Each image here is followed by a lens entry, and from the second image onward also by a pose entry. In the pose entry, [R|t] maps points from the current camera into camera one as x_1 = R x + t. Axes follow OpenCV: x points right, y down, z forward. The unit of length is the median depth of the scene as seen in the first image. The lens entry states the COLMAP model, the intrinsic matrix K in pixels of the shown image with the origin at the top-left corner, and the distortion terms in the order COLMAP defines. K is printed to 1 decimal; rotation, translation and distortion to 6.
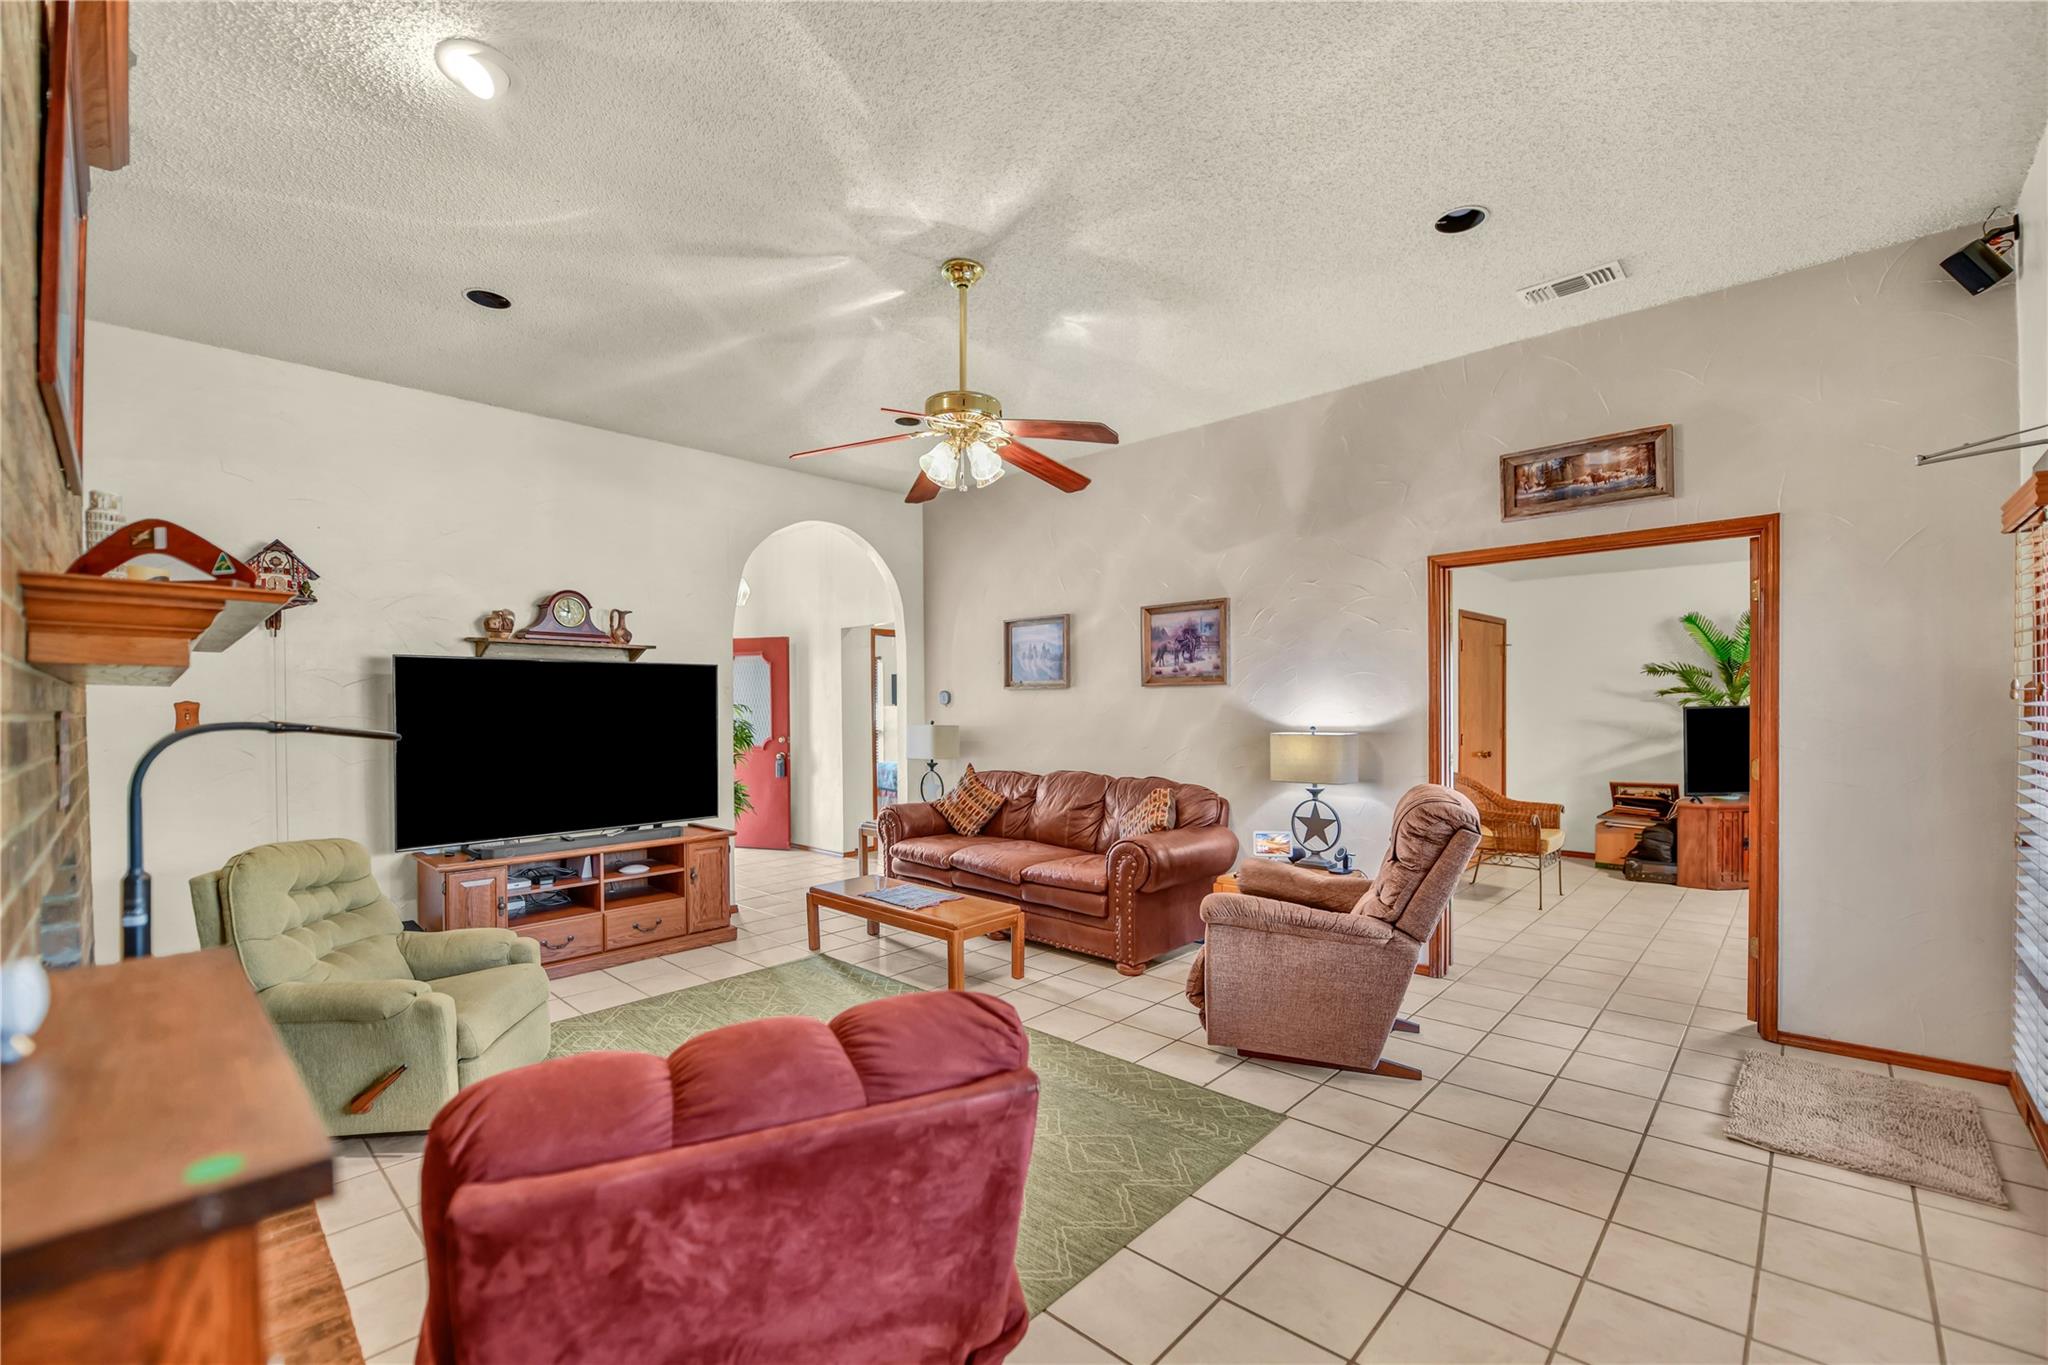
lens RADIAL K [[848.2, 0, 1026.3], [0, 848.2, 709.4], [0, 0, 1]] dist [-0.016899, -0.001197]
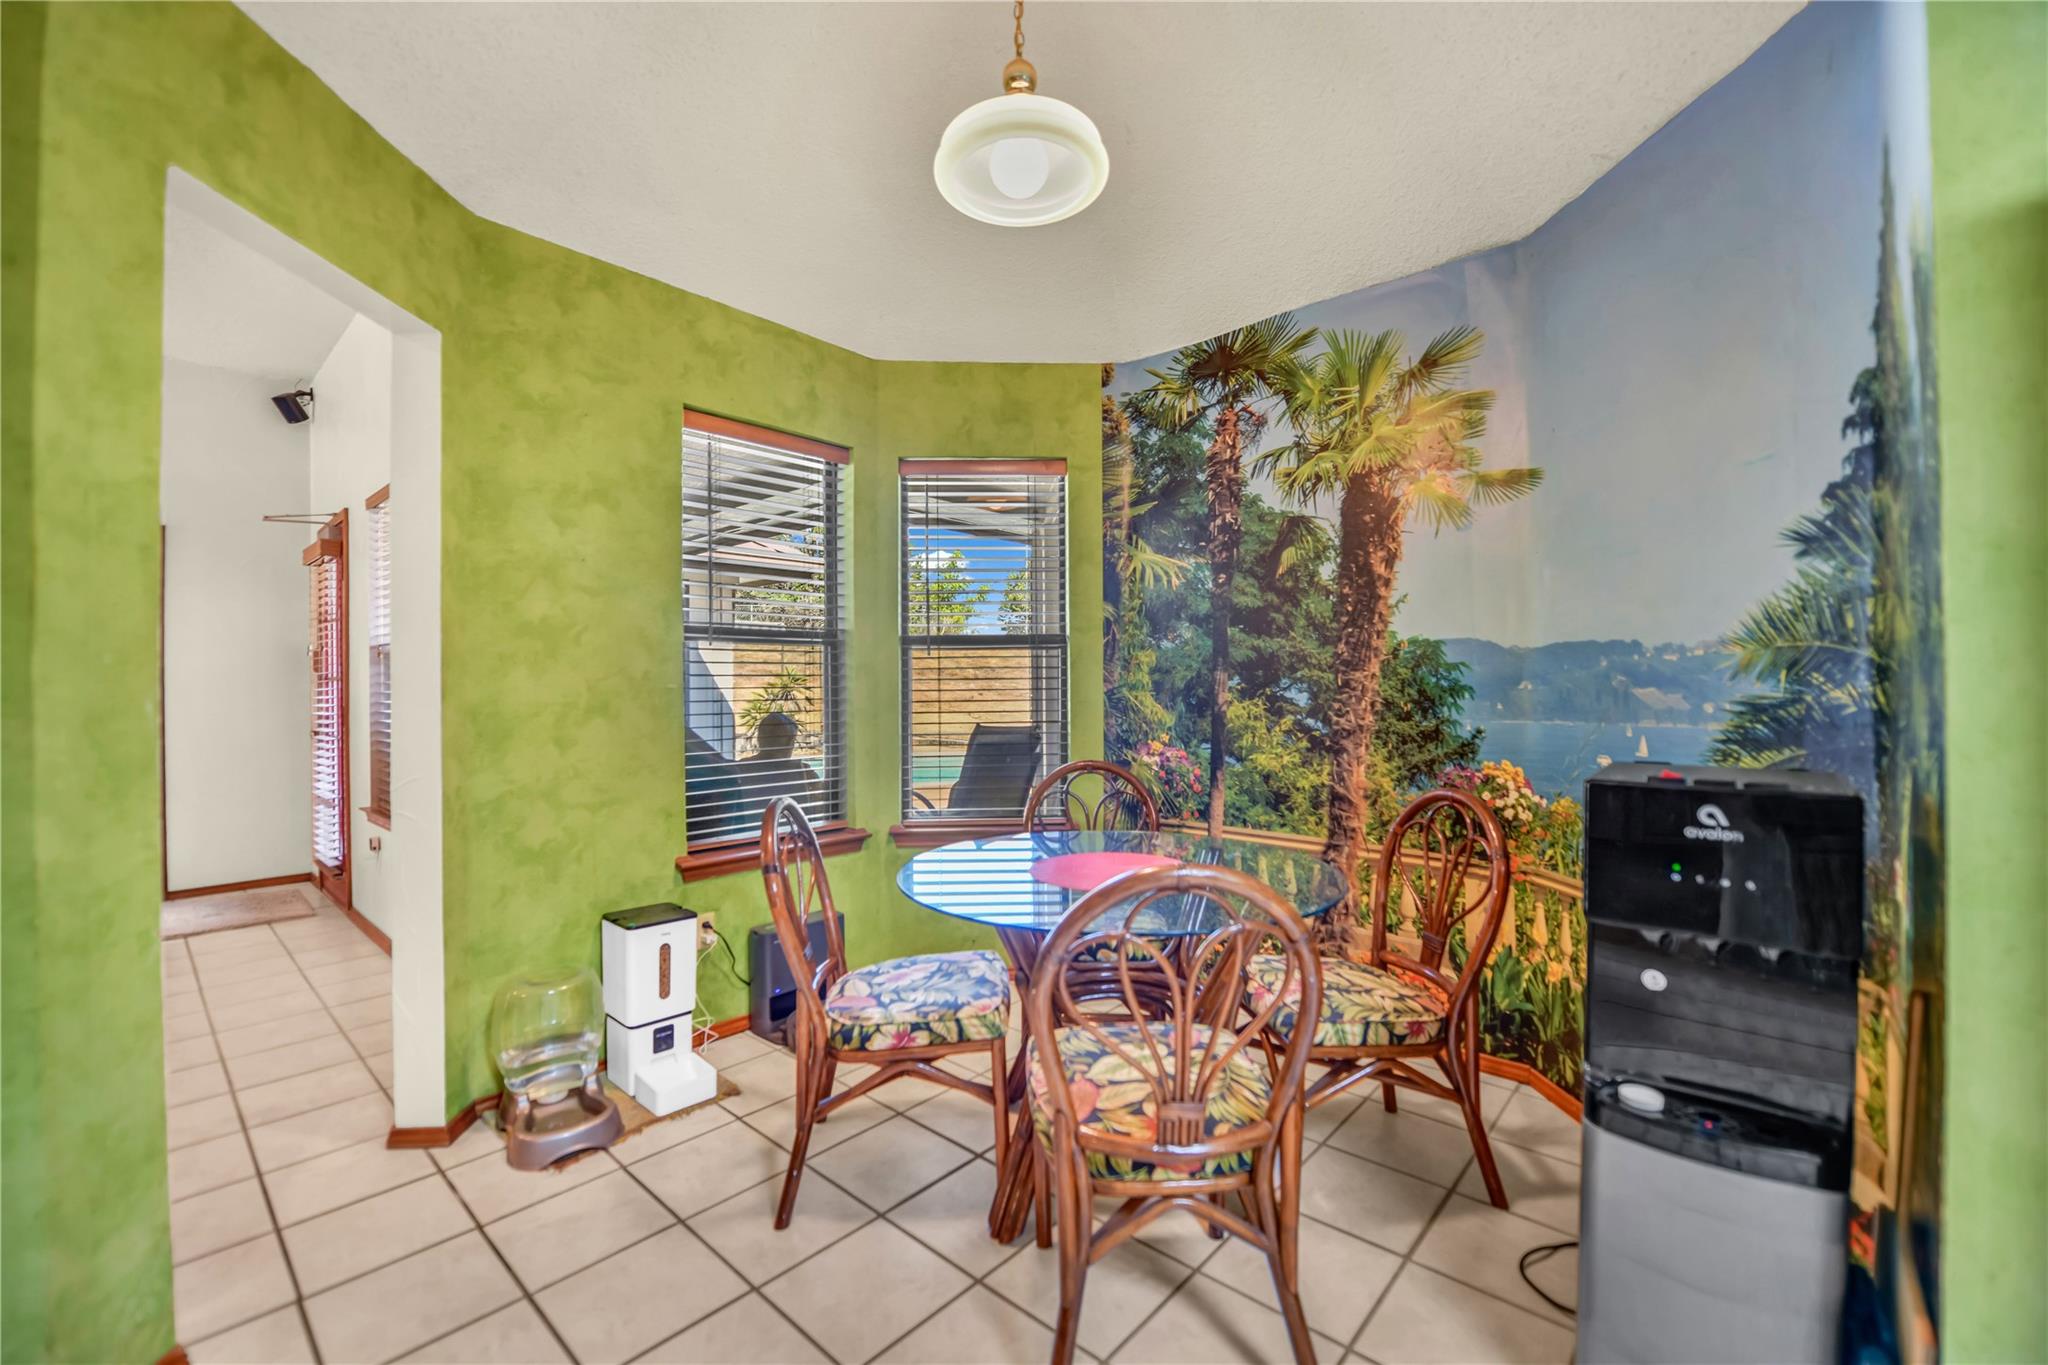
lens RADIAL K [[848.2, 0, 1030.9], [0, 848.2, 683.2], [0, 0, 1]] dist [-0.016899, -0.001197]
pose [[-0.013223, 0.004953, 0.999900, -0.386531], [0.017032, 0.999844, -0.004727, 0.042547], [-0.999768, 0.016968, -0.013305, -0.327769]]
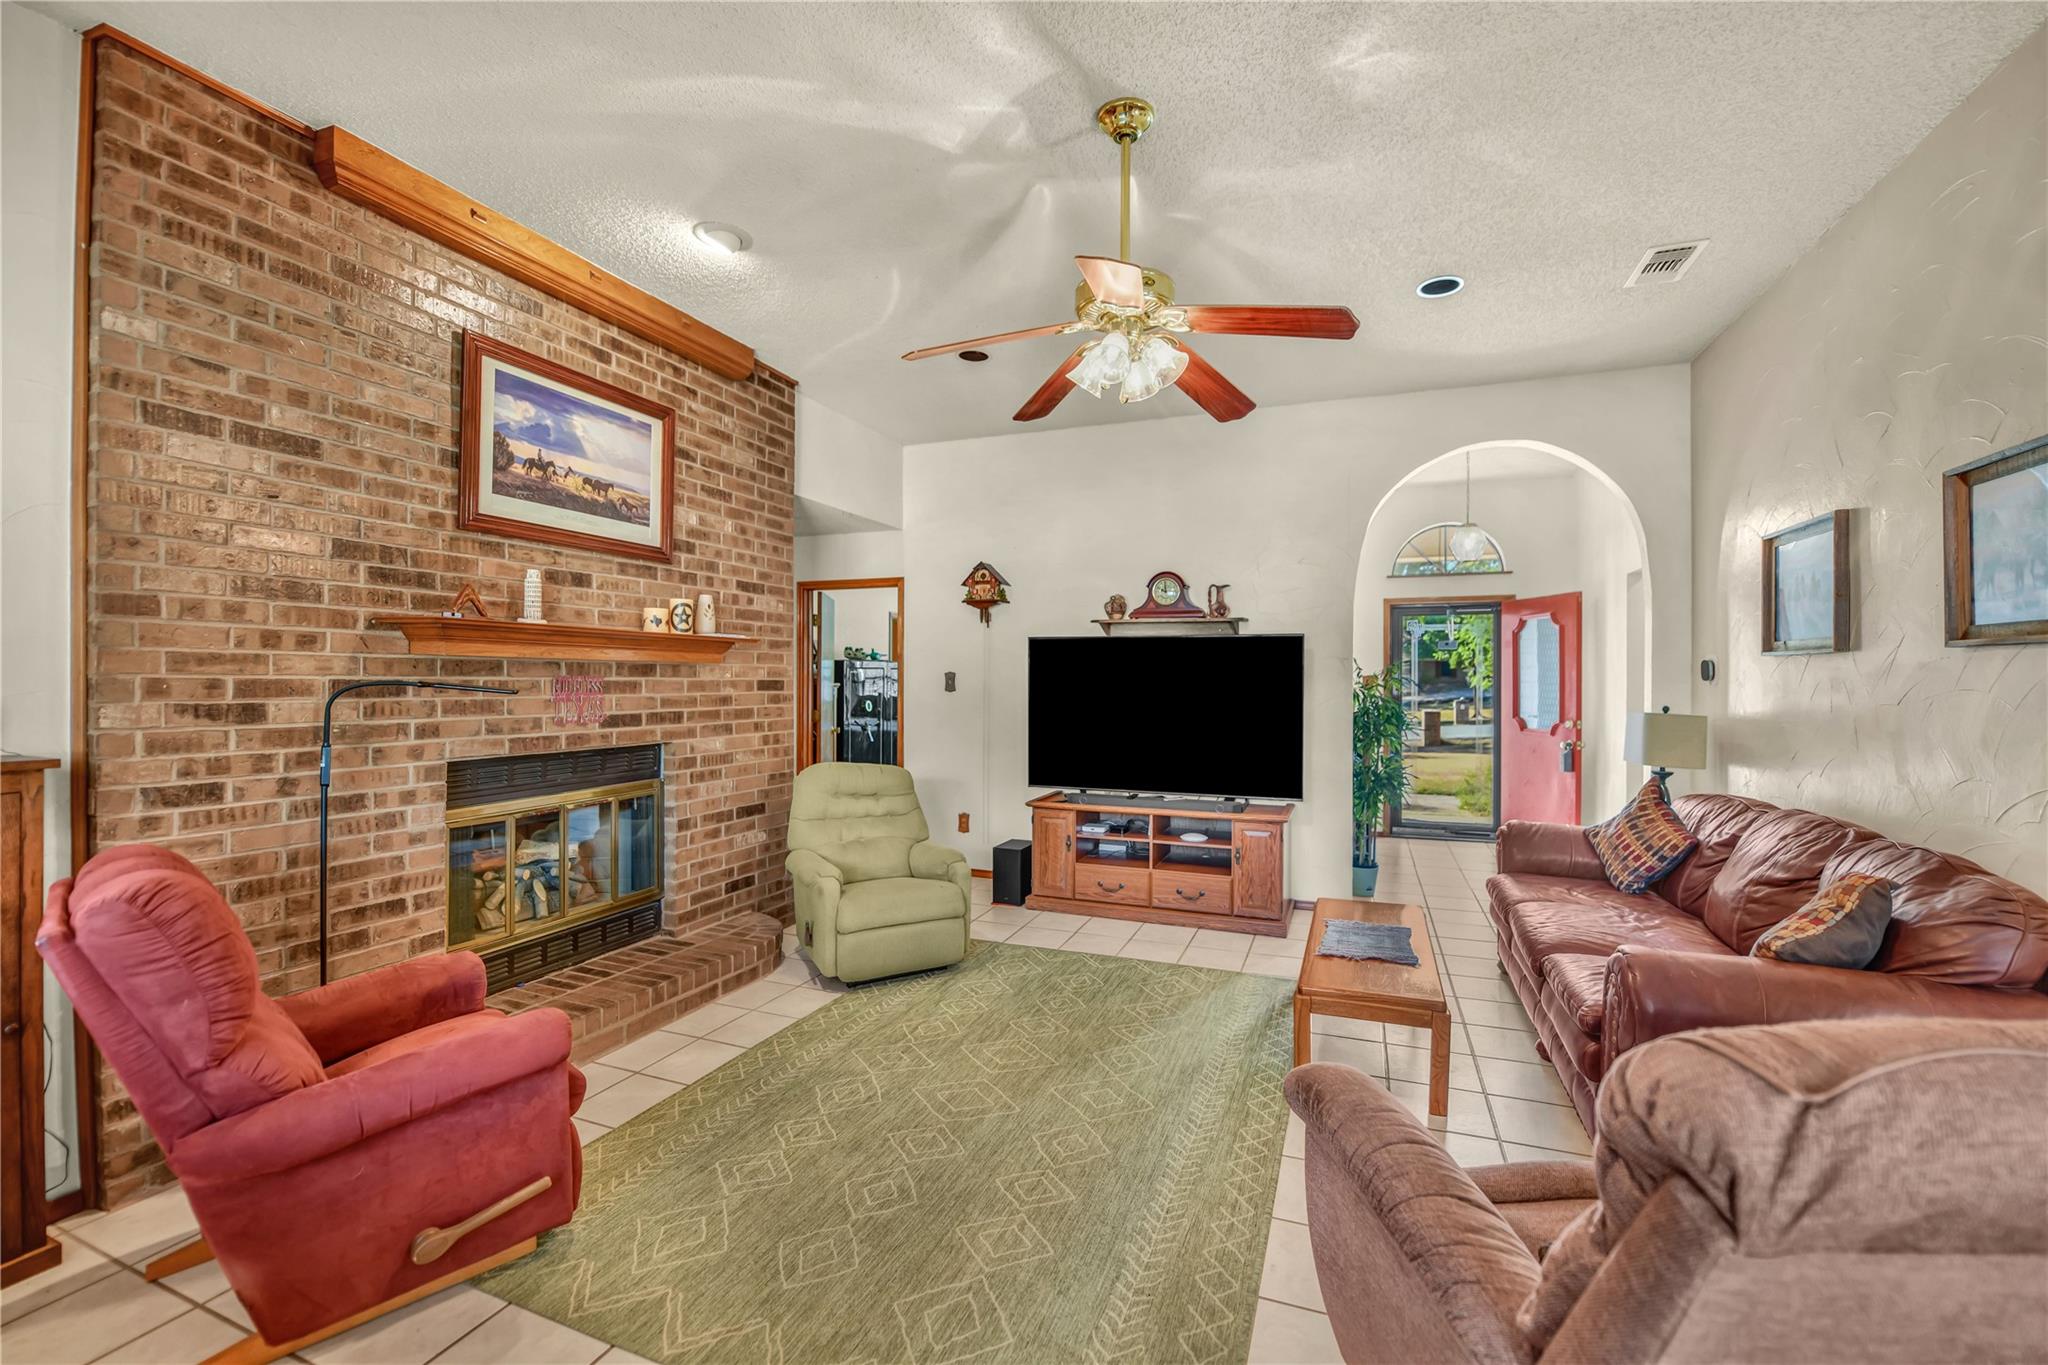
lens RADIAL K [[848.2, 0, 1035.5], [0, 848.2, 678.3], [0, 0, 1]] dist [-0.016899, -0.001197]
pose [[0.381176, 0.010695, -0.924441, 0.425059], [-0.014412, 0.999880, 0.005625, -0.007051], [0.924390, 0.011178, 0.381285, 0.443588]]
